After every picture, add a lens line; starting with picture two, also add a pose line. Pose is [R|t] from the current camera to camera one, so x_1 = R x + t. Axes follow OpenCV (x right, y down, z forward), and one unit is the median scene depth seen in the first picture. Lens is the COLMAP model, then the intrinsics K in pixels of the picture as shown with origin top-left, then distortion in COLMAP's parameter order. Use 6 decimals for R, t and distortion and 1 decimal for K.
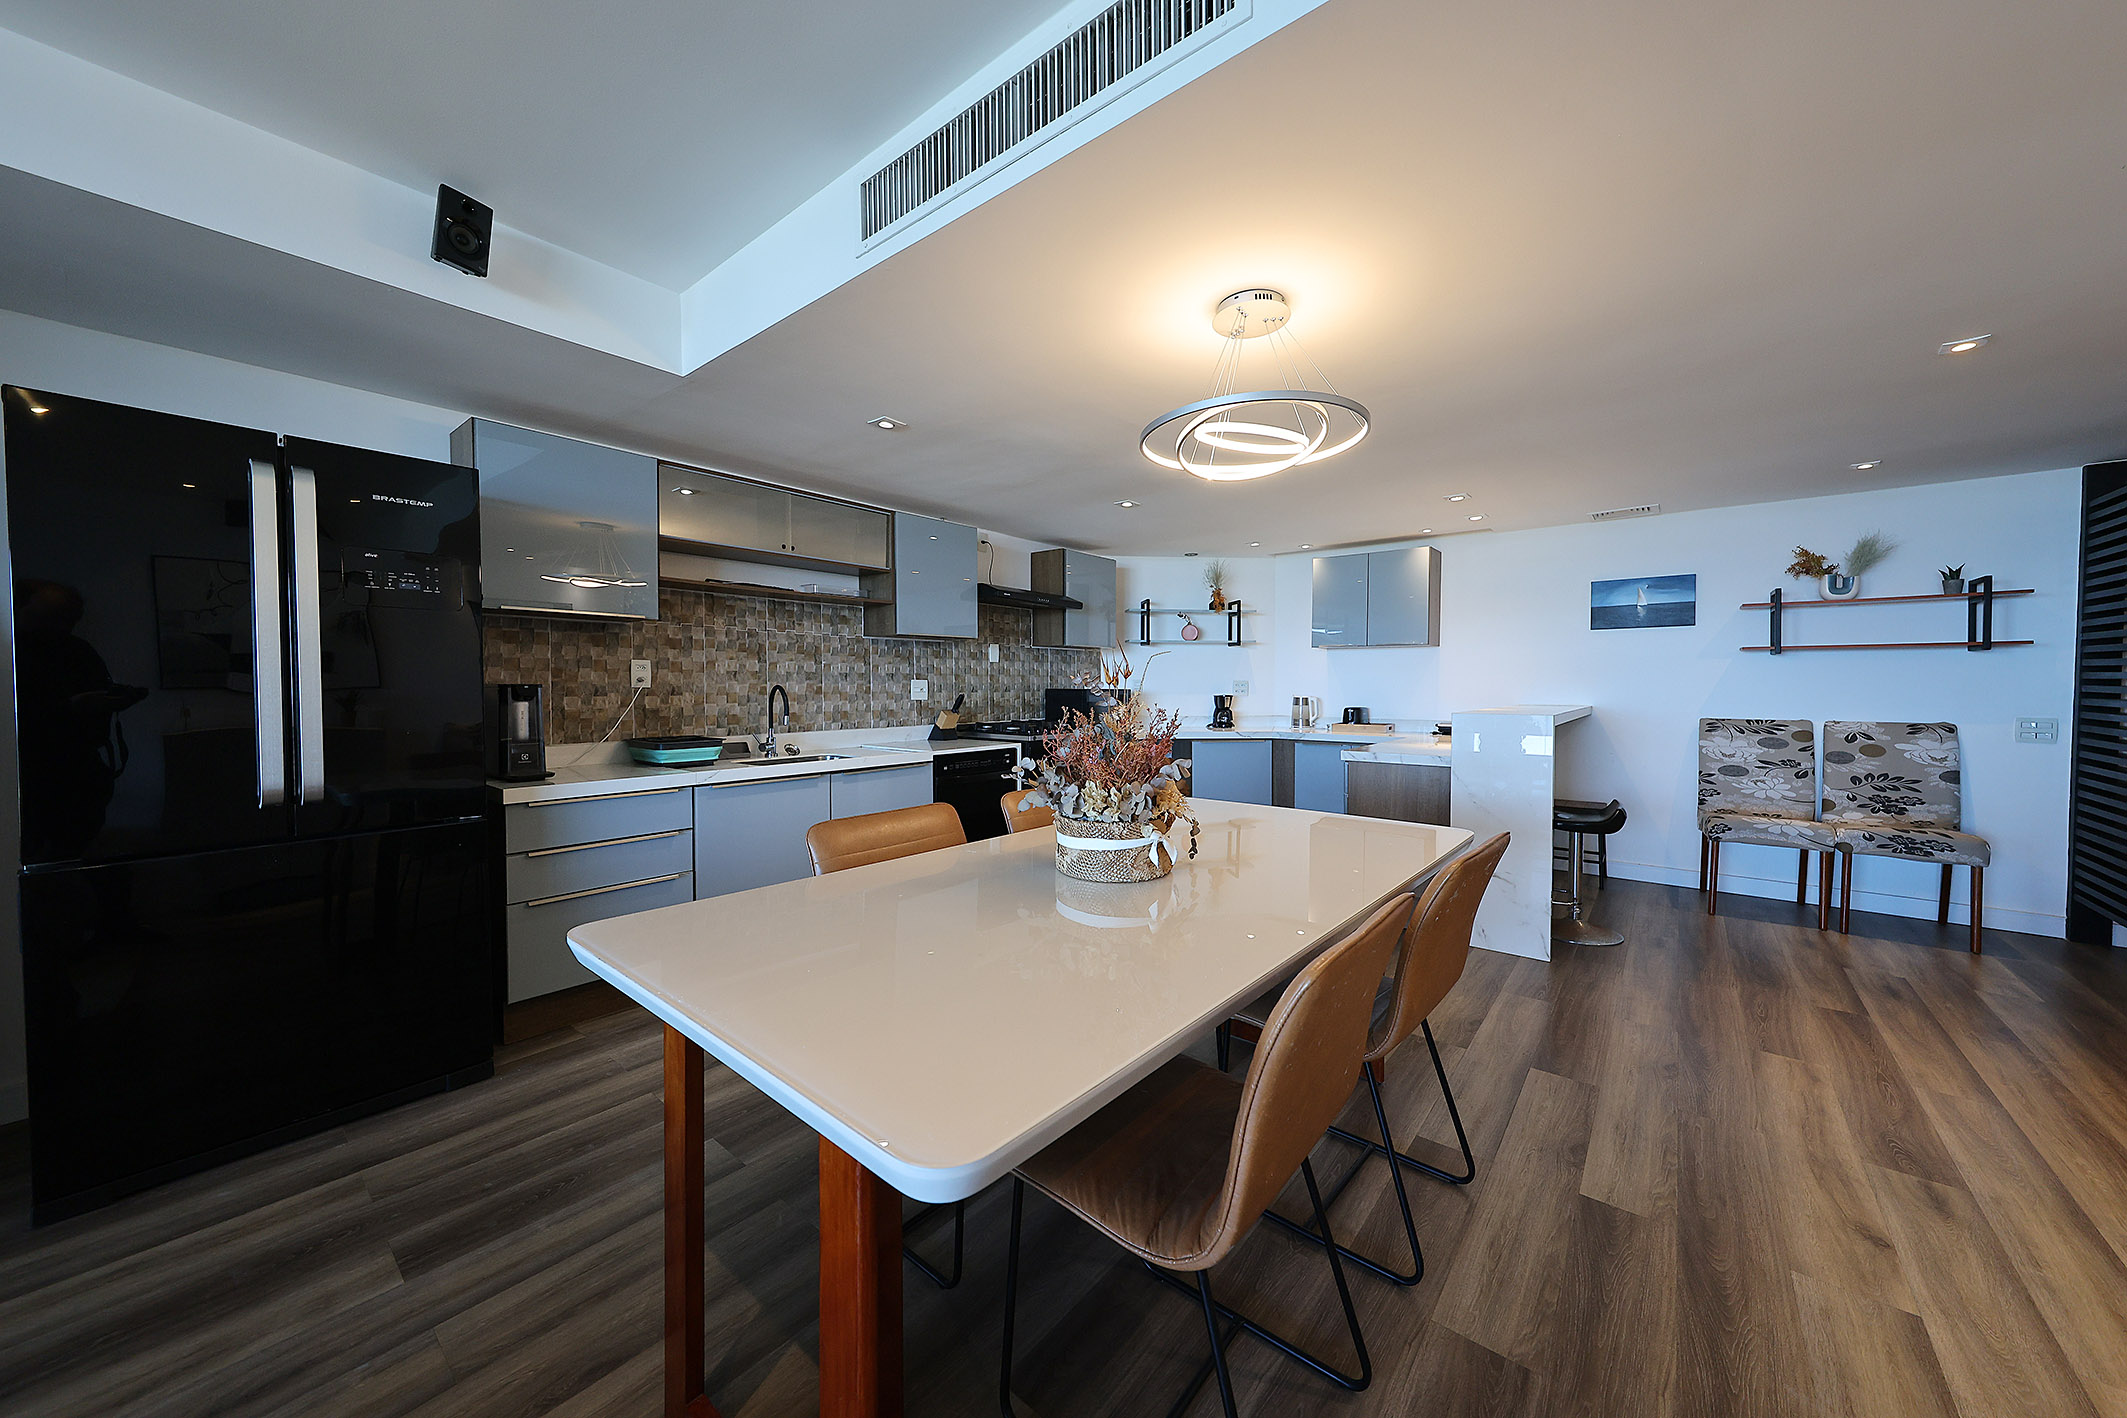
lens RADIAL K [[741.6, 0, 1065.6], [0, 741.6, 707.0], [0, 0, 1]] dist [0.000048, 0.000305]
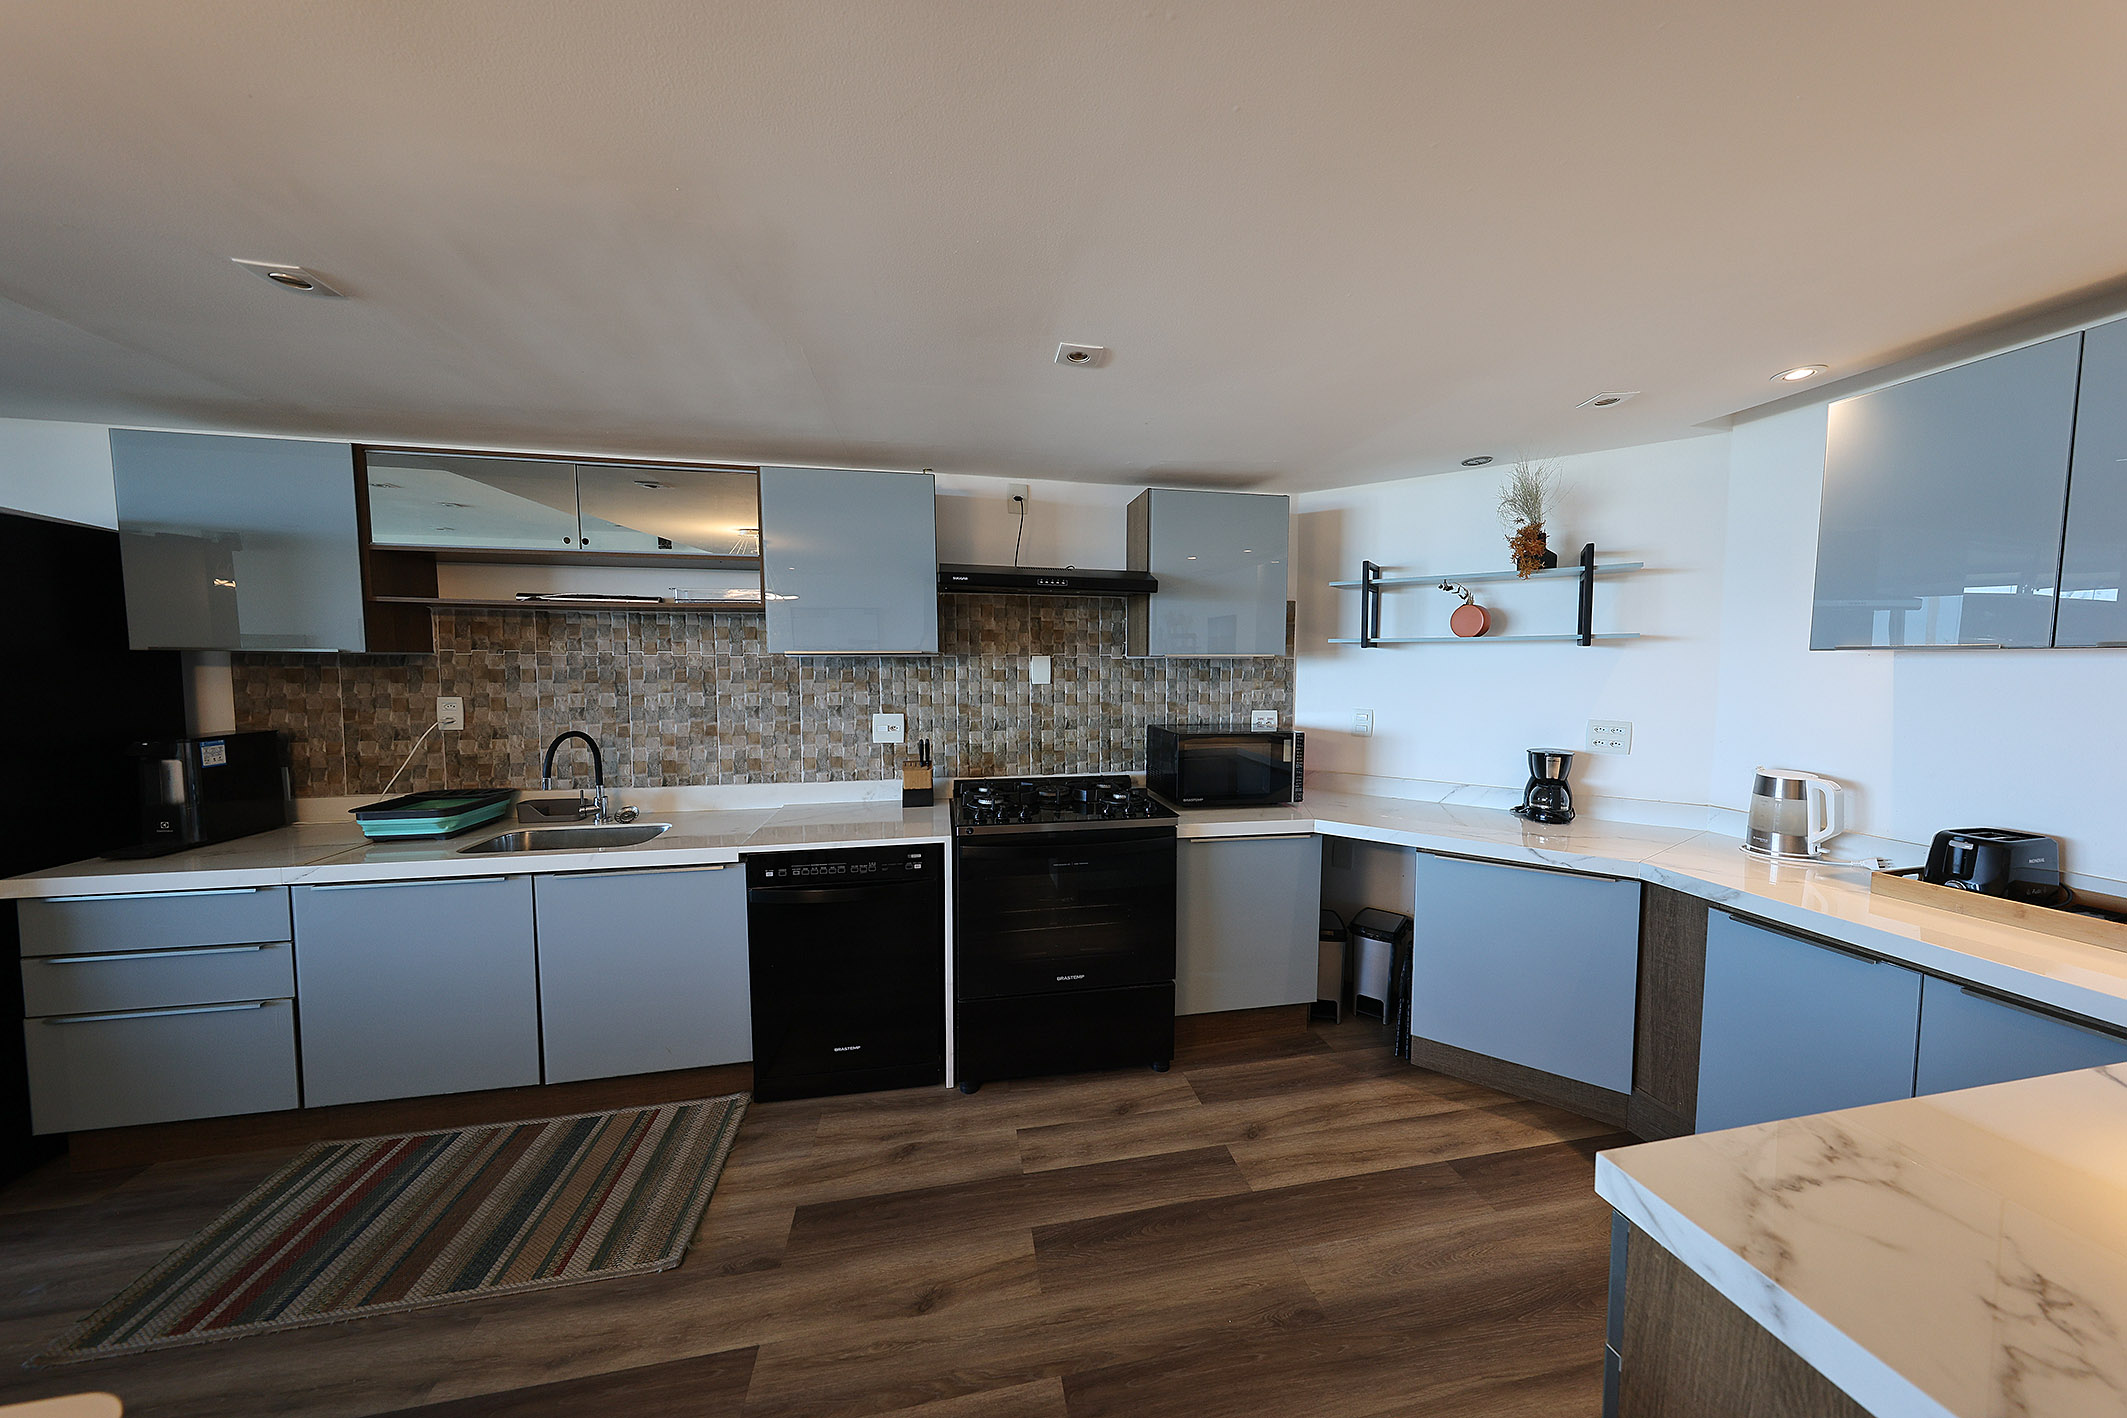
lens RADIAL K [[668.0, 0, 1065.0], [0, 668.0, 703.1], [0, 0, 1]] dist [0.003996, -0.000271]
pose [[0.770266, 0.038045, -0.636587, 0.365928], [-0.021548, 0.999202, 0.033643, -0.080584], [0.637359, -0.012197, 0.770471, 0.714262]]
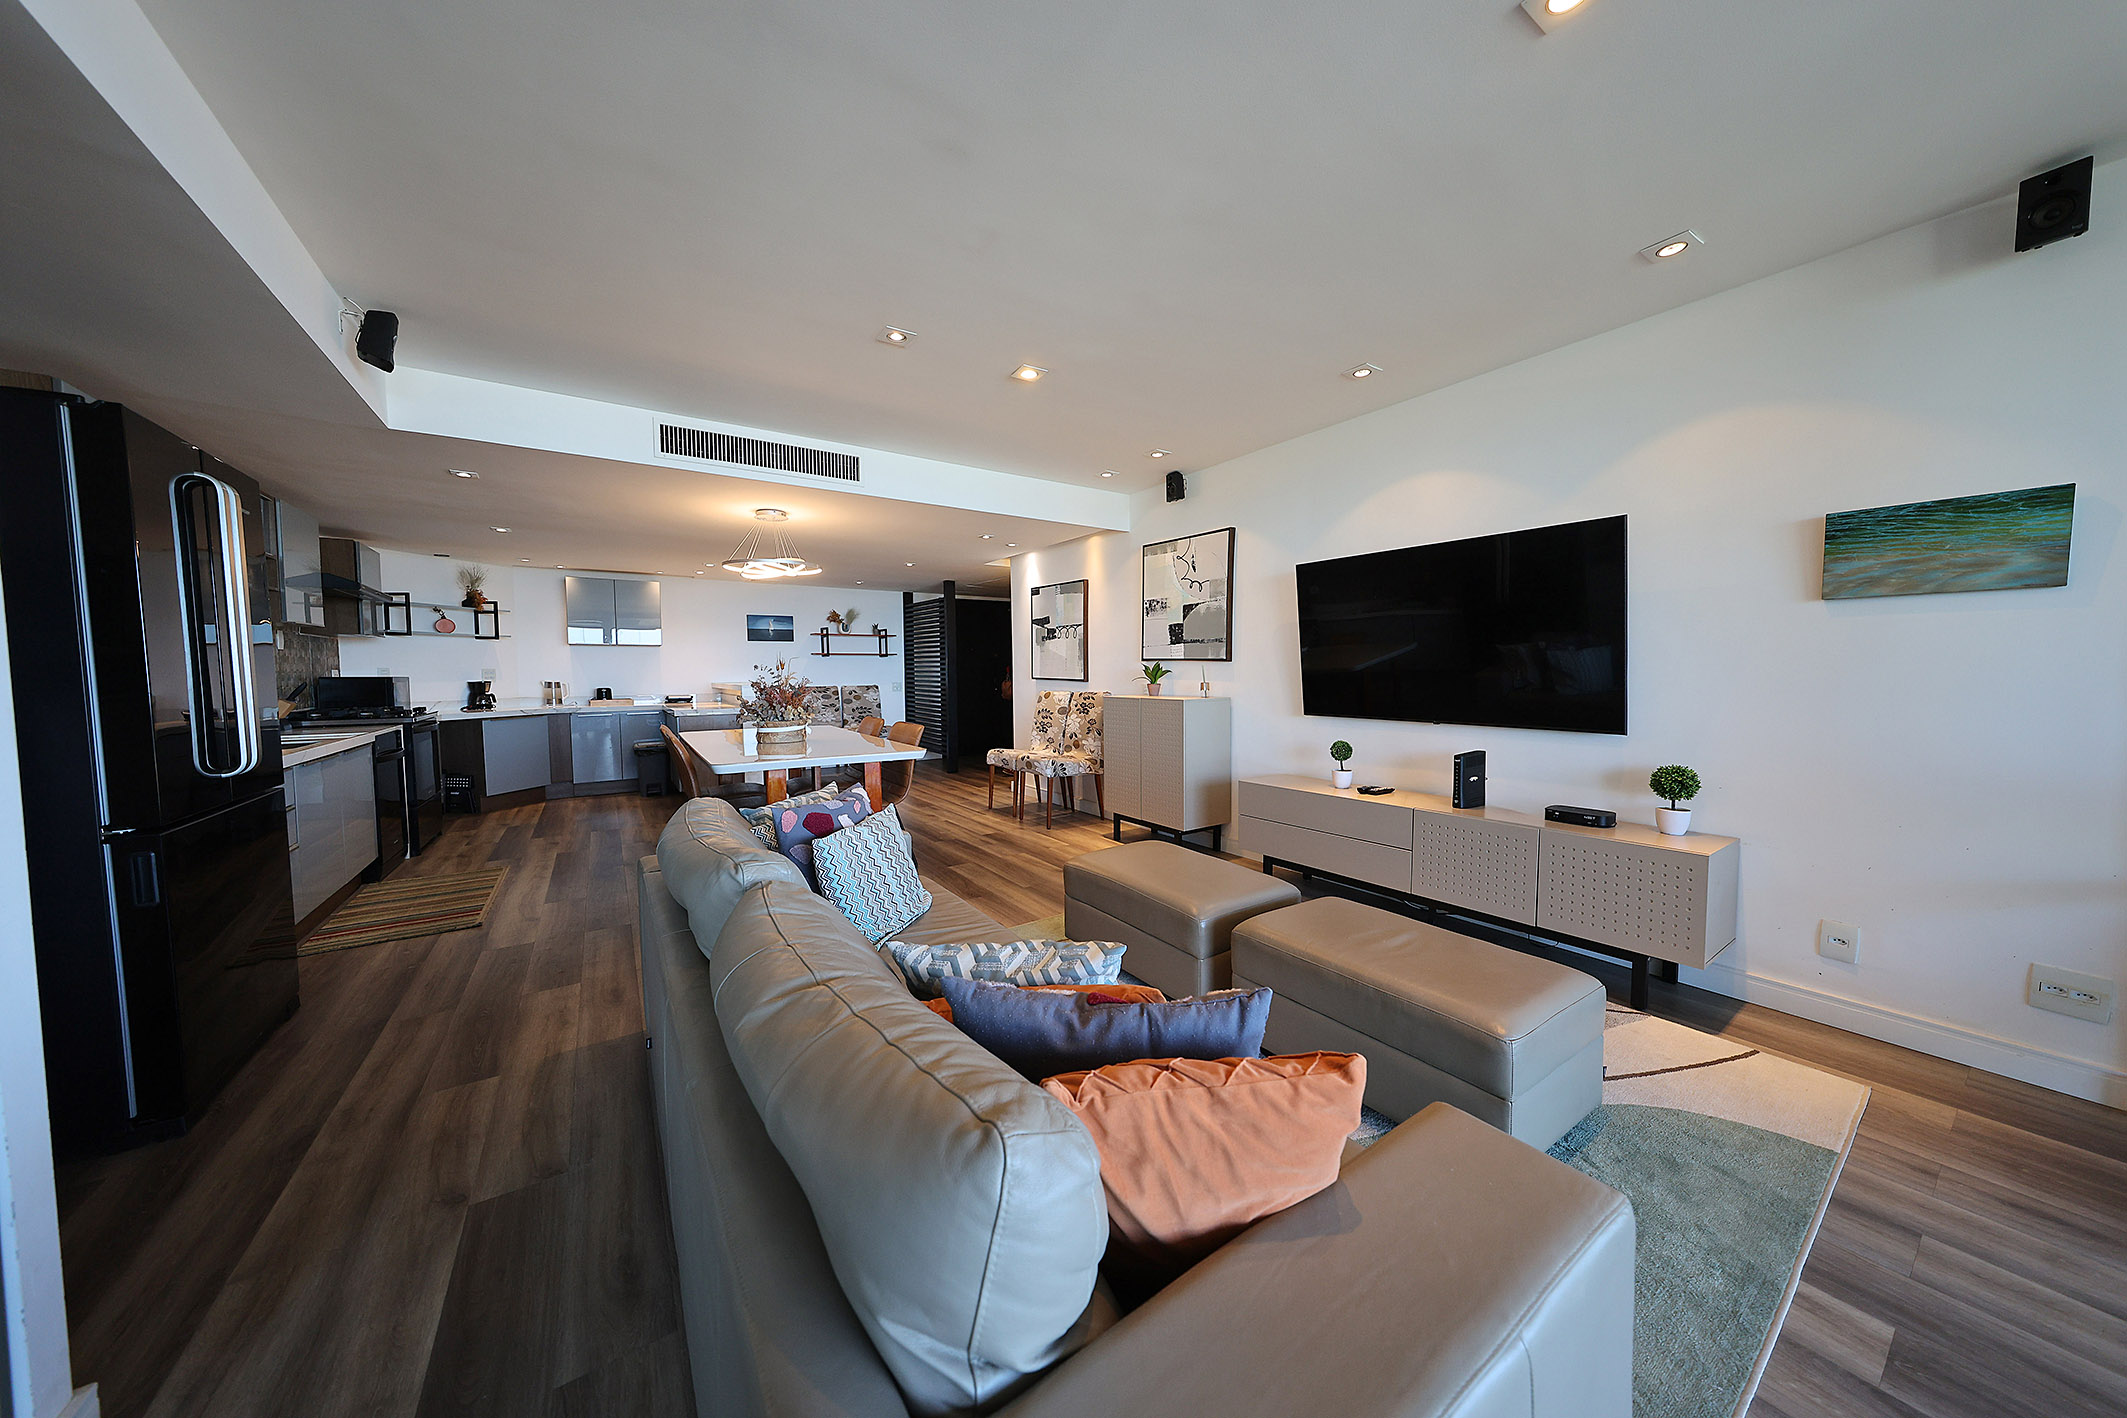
lens RADIAL K [[686.9, 0, 1065.1], [0, 686.9, 708.2], [0, 0, 1]] dist [0.004539, -0.000145]
pose [[0.284585, -0.055509, 0.957042, -0.837582], [0.035443, 0.998249, 0.047359, 0.011372], [-0.957995, 0.020443, 0.286054, -0.277986]]
